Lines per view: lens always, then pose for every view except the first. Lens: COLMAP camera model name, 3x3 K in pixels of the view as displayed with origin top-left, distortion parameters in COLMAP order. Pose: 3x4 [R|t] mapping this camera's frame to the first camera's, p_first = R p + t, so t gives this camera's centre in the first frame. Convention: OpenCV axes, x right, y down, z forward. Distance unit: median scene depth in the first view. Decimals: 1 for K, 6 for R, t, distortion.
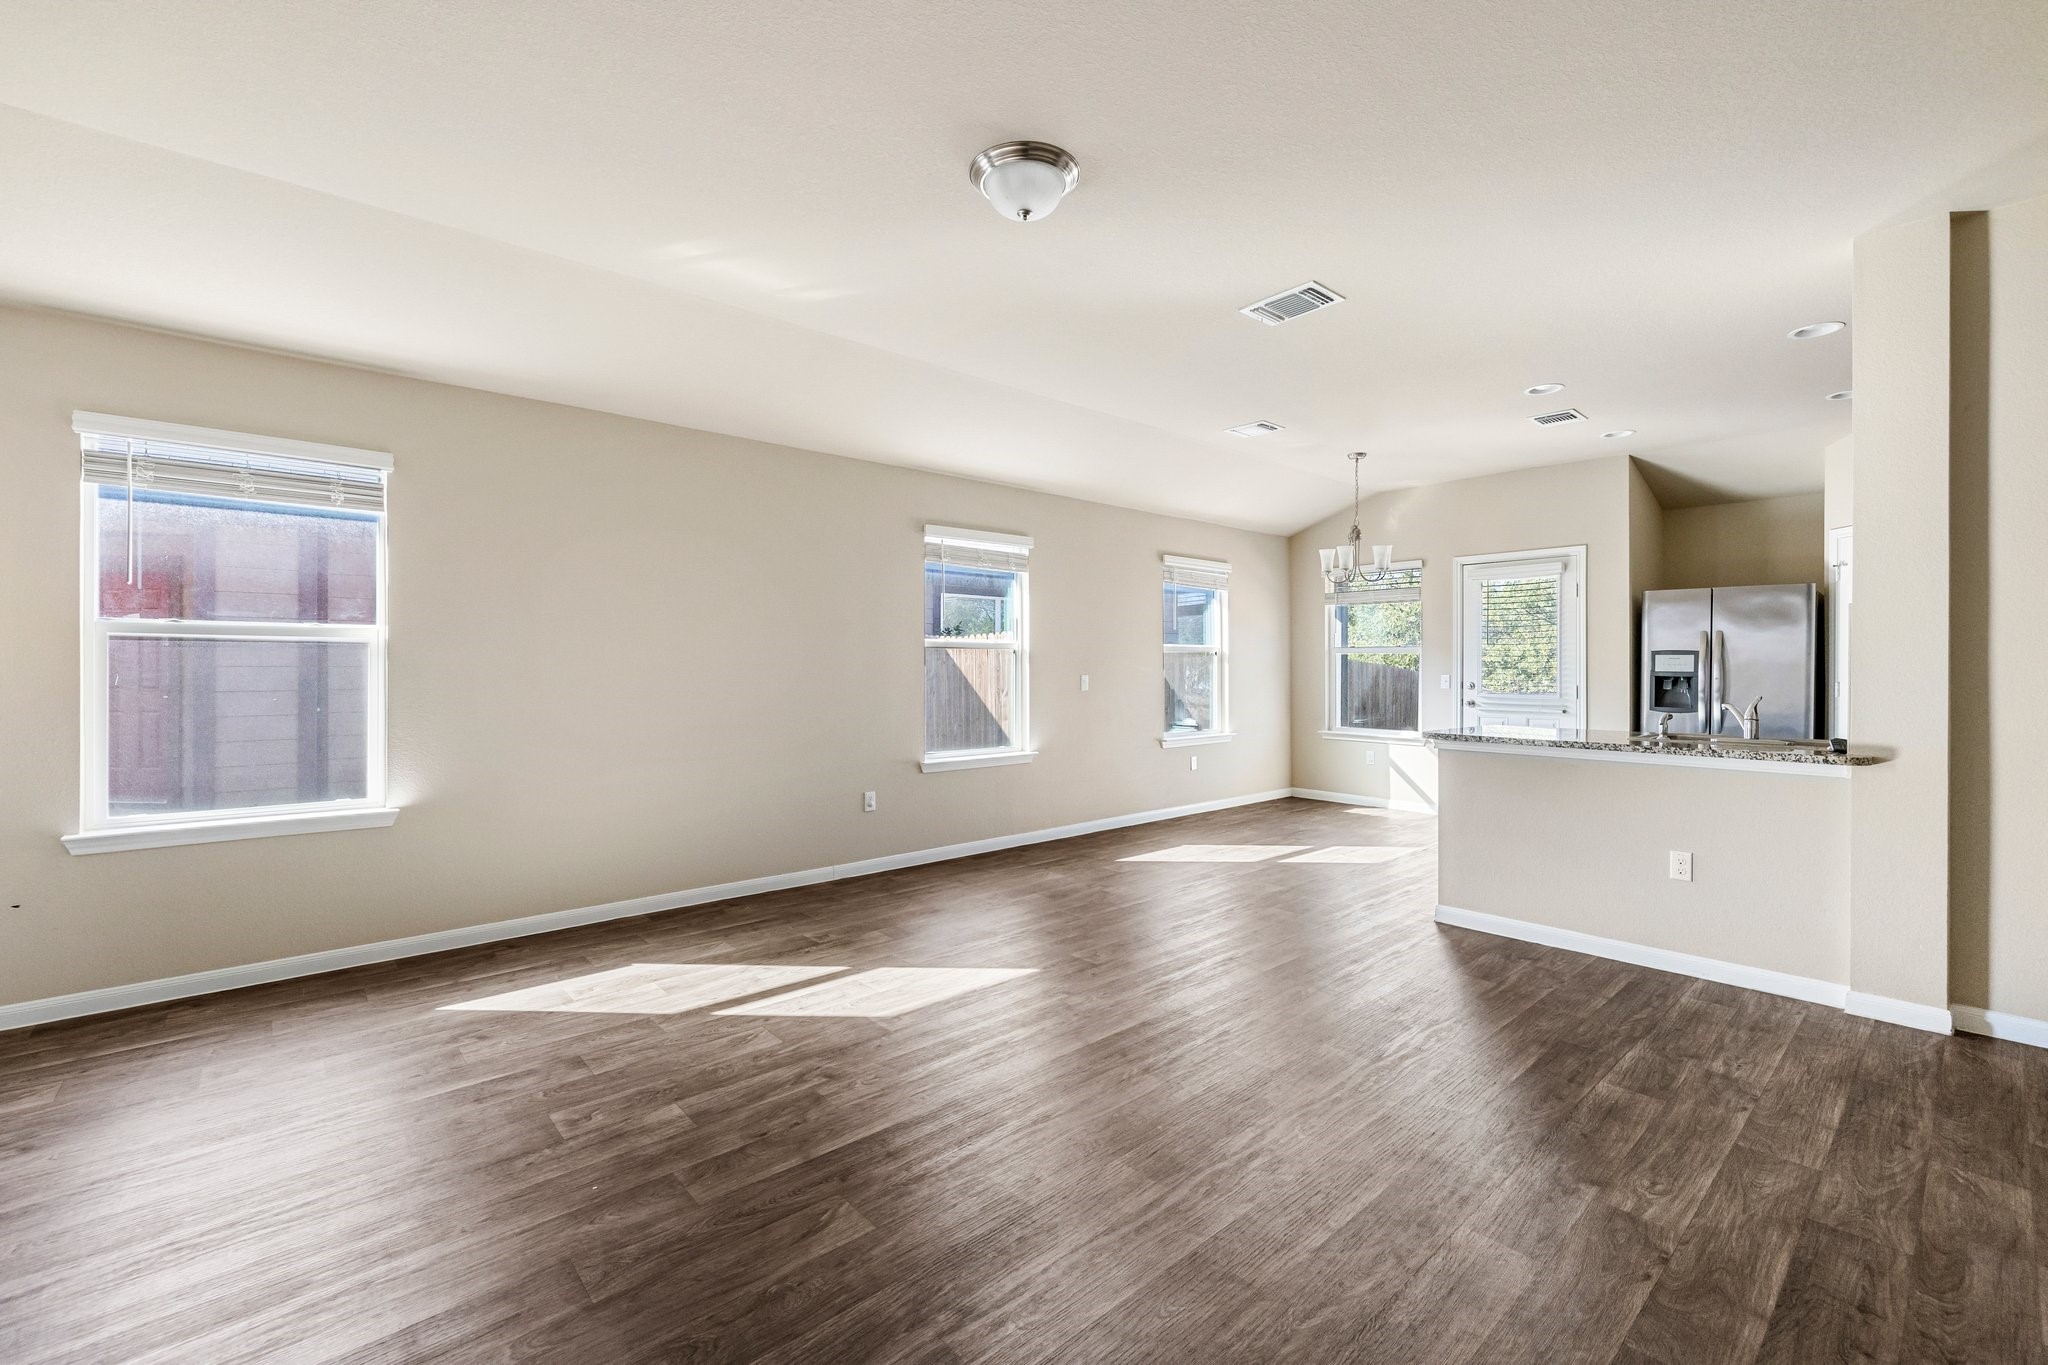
lens RADIAL K [[852.1, 0, 1026.6], [0, 852.1, 713.2], [0, 0, 1]] dist [-0.002429, -0.000544]
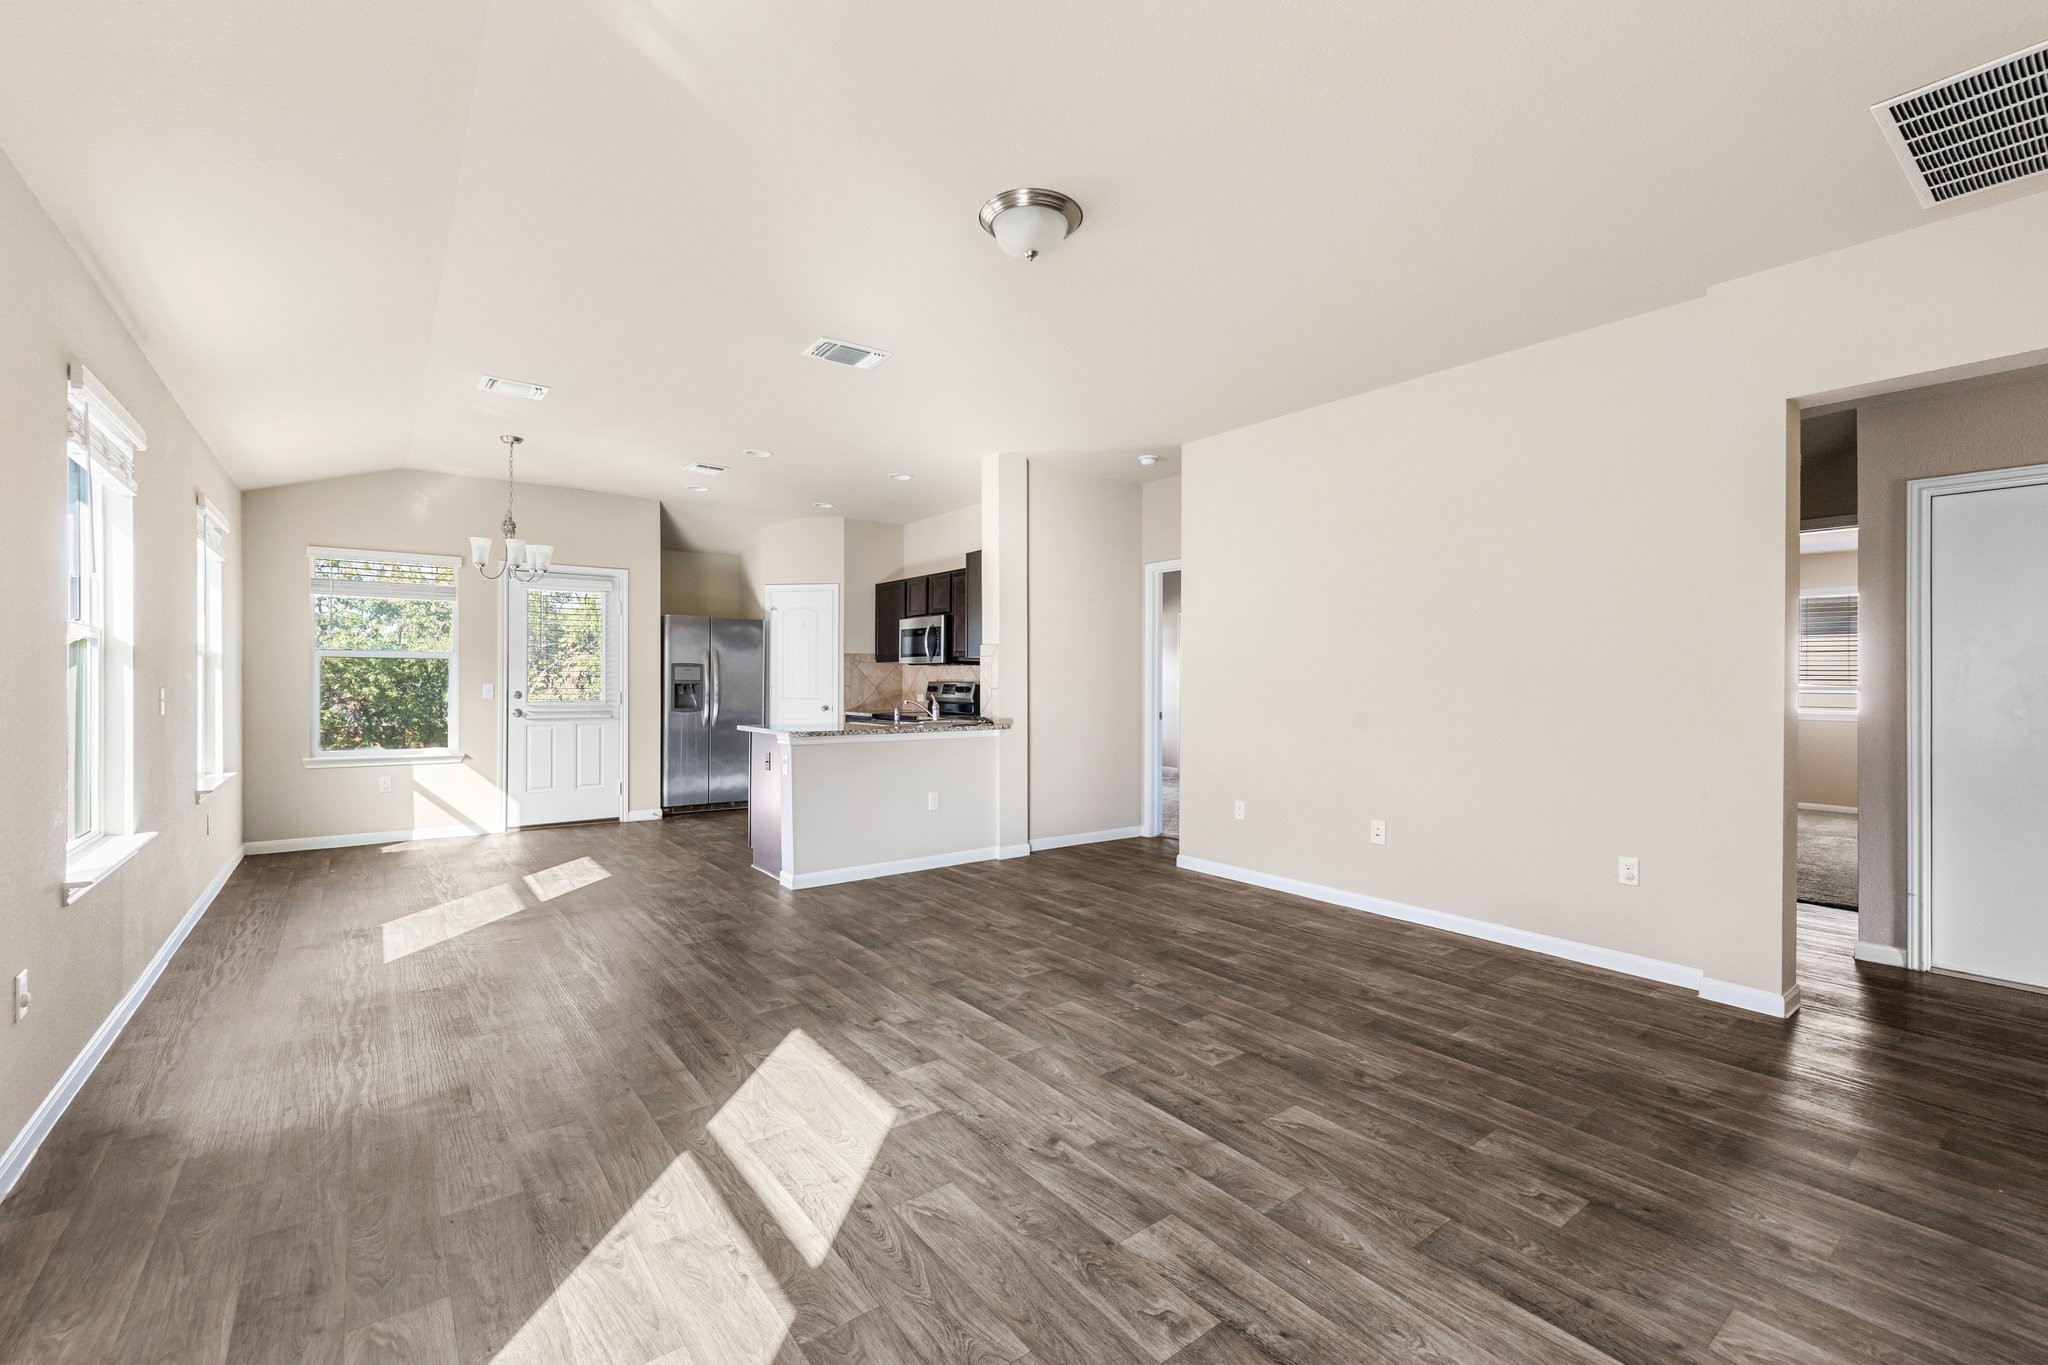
lens RADIAL K [[863.3, 0, 1020.3], [0, 863.3, 679.5], [0, 0, 1]] dist [0.003173, 0.000406]
pose [[0.073851, 0.001021, 0.997269, -0.931263], [0.049033, 0.998786, -0.004654, -0.036904], [-0.996063, 0.049243, 0.073712, 0.785314]]
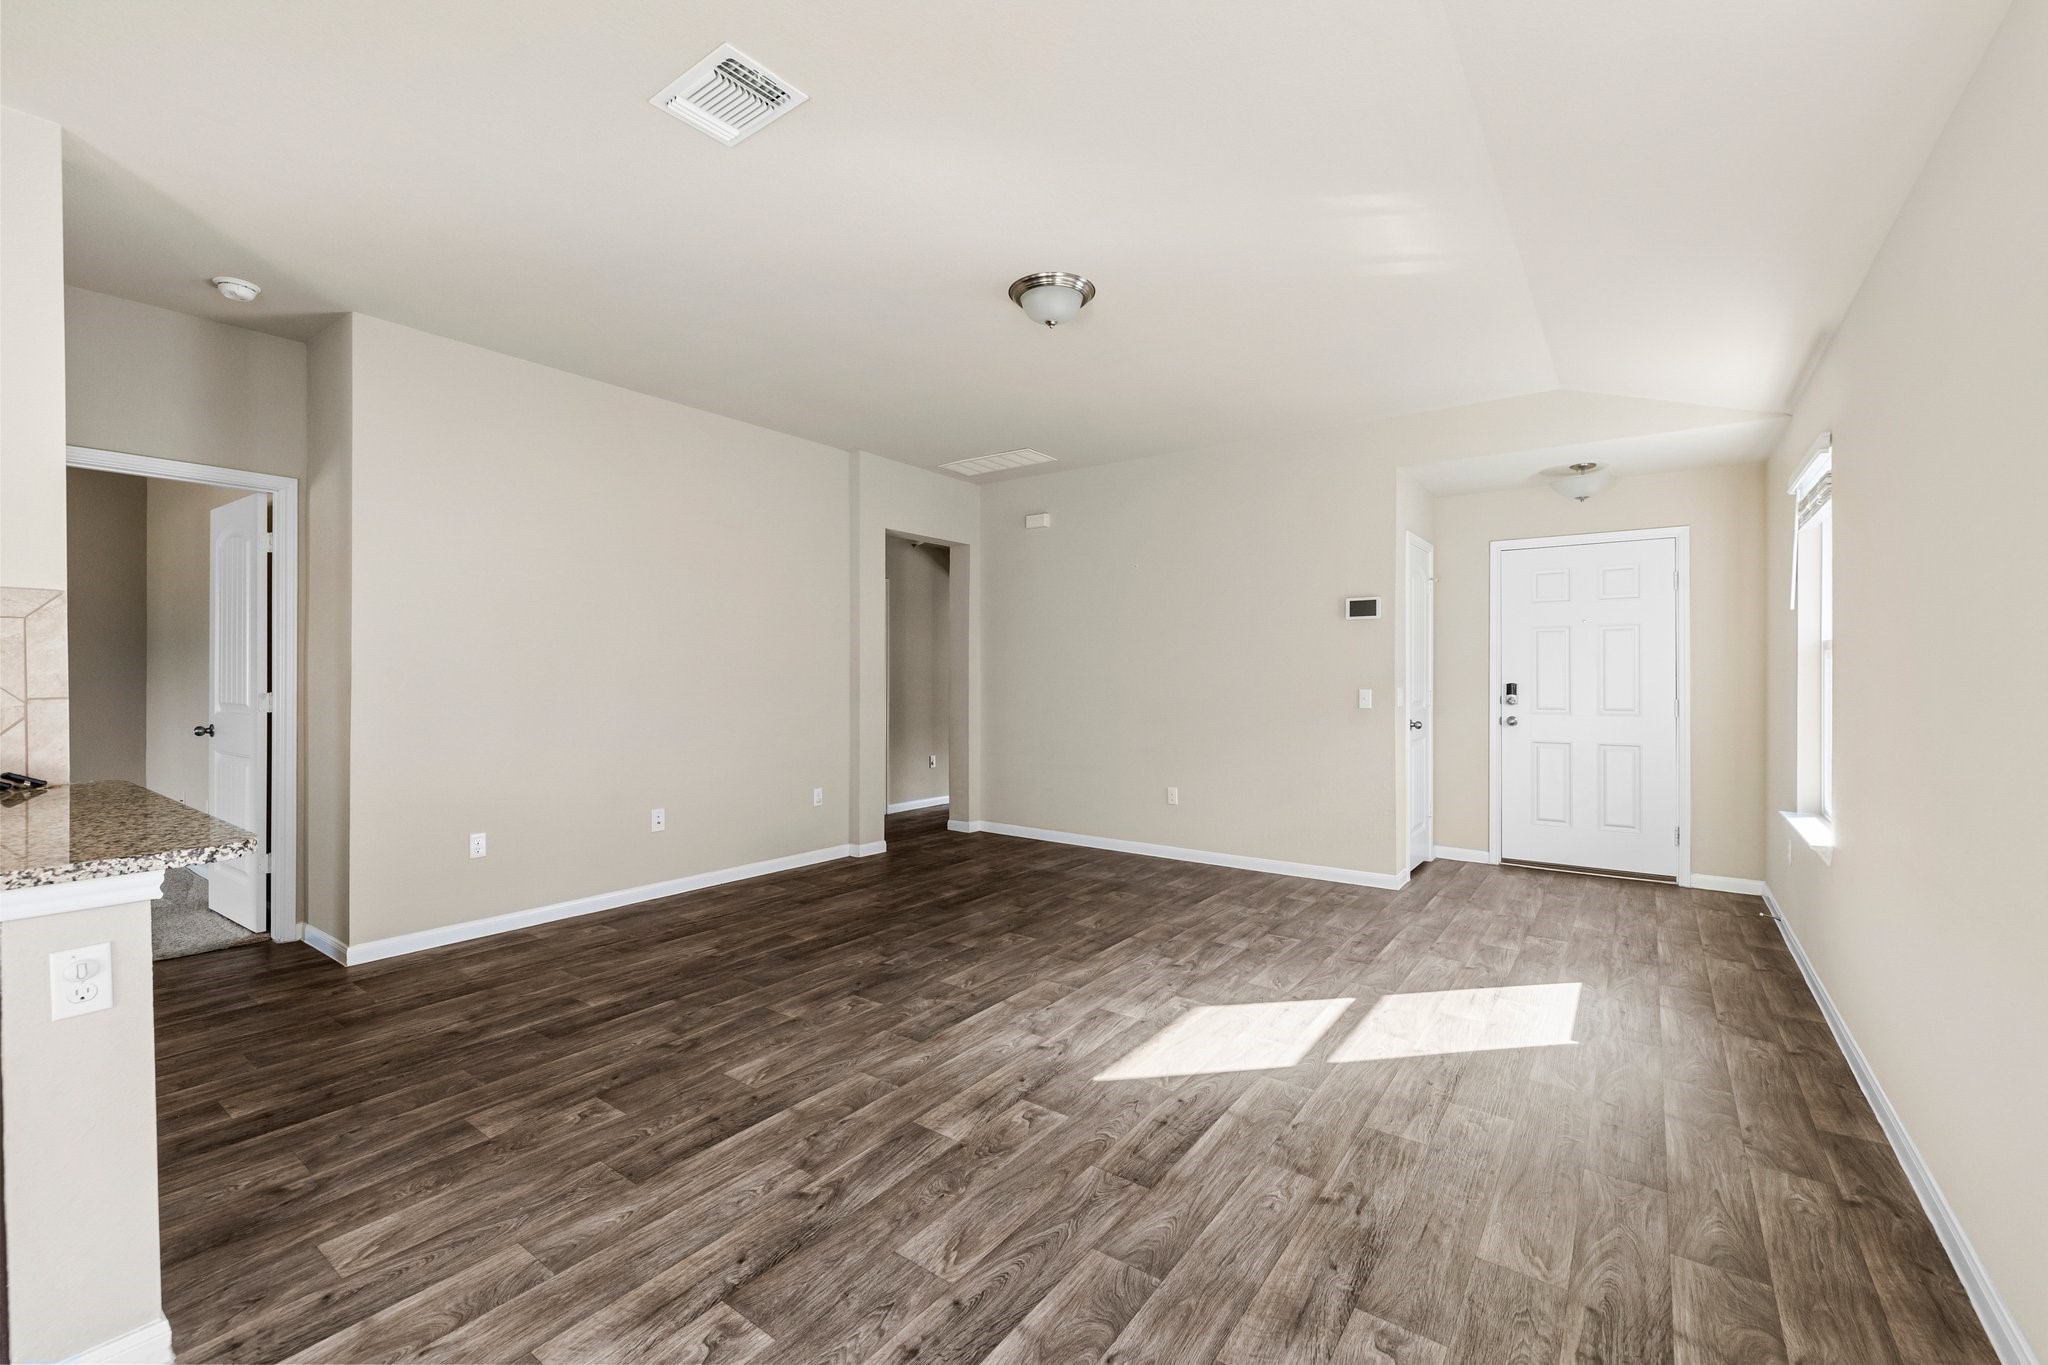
lens RADIAL K [[812.9, 0, 1014.6], [0, 812.9, 864.7], [0, 0, 1]] dist [0.002384, 0.000004]
pose [[-0.979000, 0.041171, -0.199657, 0.246601], [-0.016068, 0.960763, 0.276904, -0.089103], [0.203224, 0.274298, -0.939926, 1.807501]]
